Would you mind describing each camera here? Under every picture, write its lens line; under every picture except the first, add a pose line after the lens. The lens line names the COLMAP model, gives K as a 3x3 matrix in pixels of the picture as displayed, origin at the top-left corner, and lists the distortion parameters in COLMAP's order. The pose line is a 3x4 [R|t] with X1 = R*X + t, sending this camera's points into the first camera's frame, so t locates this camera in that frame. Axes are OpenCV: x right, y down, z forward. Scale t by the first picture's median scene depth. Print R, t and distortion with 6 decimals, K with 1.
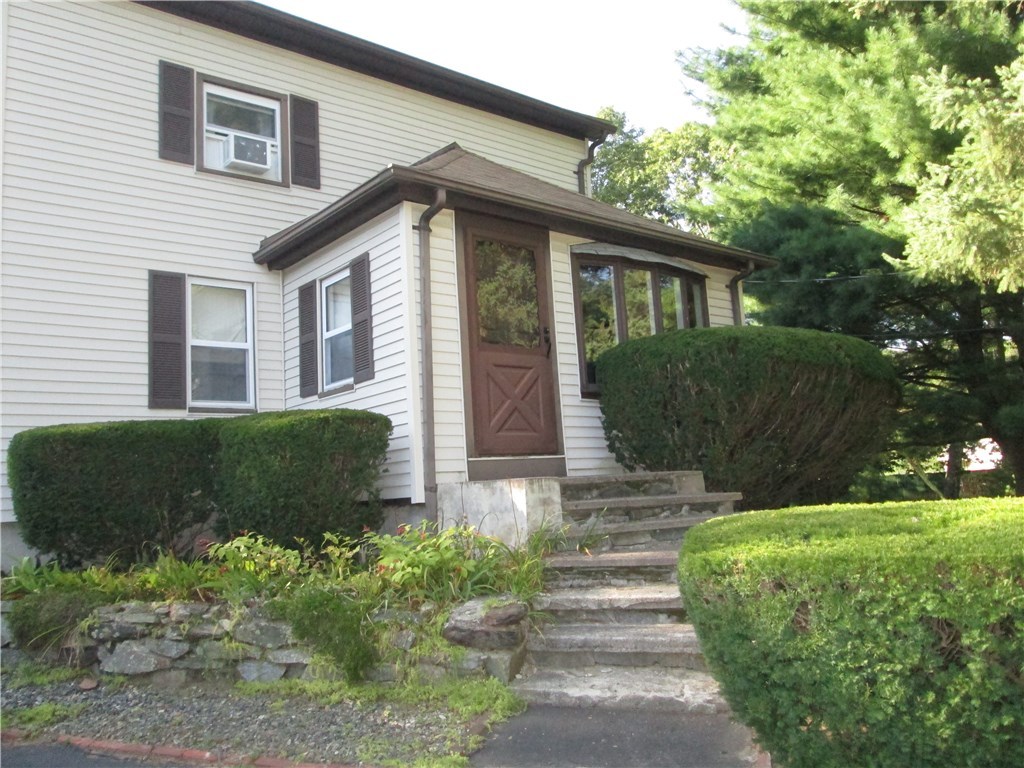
lens RADIAL K [[851.9, 0, 512.0], [0, 851.9, 384.0], [0, 0, 1]] dist [-0.032189, 0.004976]
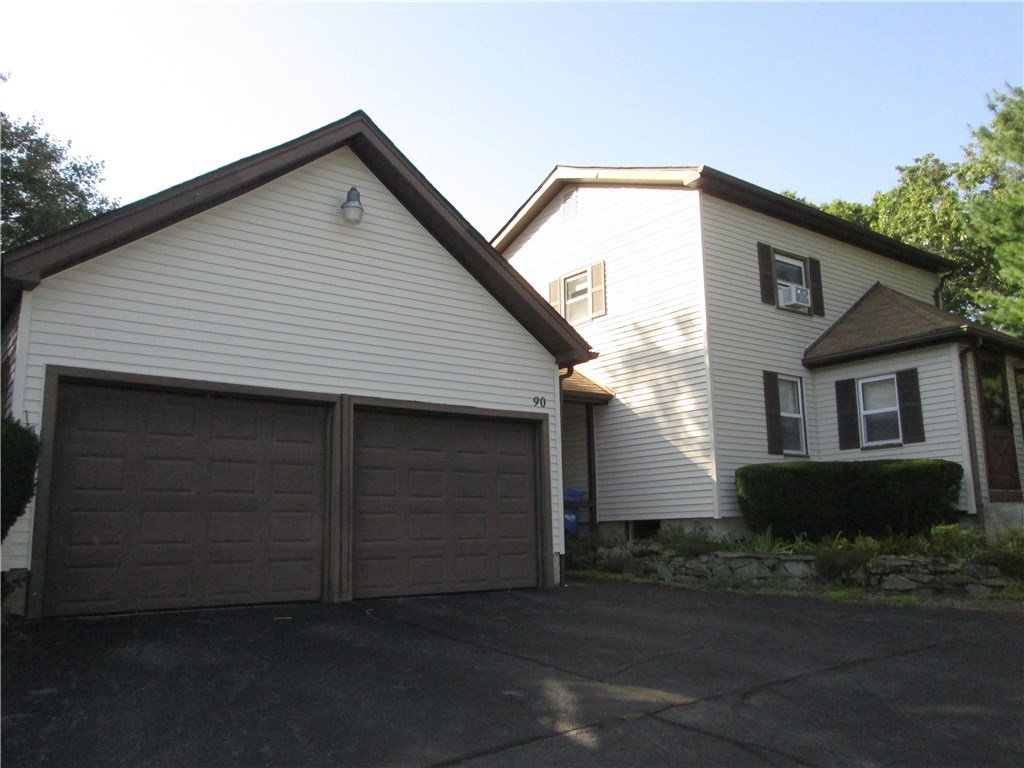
lens RADIAL K [[851.9, 0, 512.0], [0, 851.9, 384.0], [0, 0, 1]] dist [-0.032189, 0.004976]
pose [[0.997714, 0.032346, -0.059338, -0.801551], [-0.035104, 0.998323, -0.046034, -0.013257], [0.057750, 0.048012, 0.997176, -0.680284]]
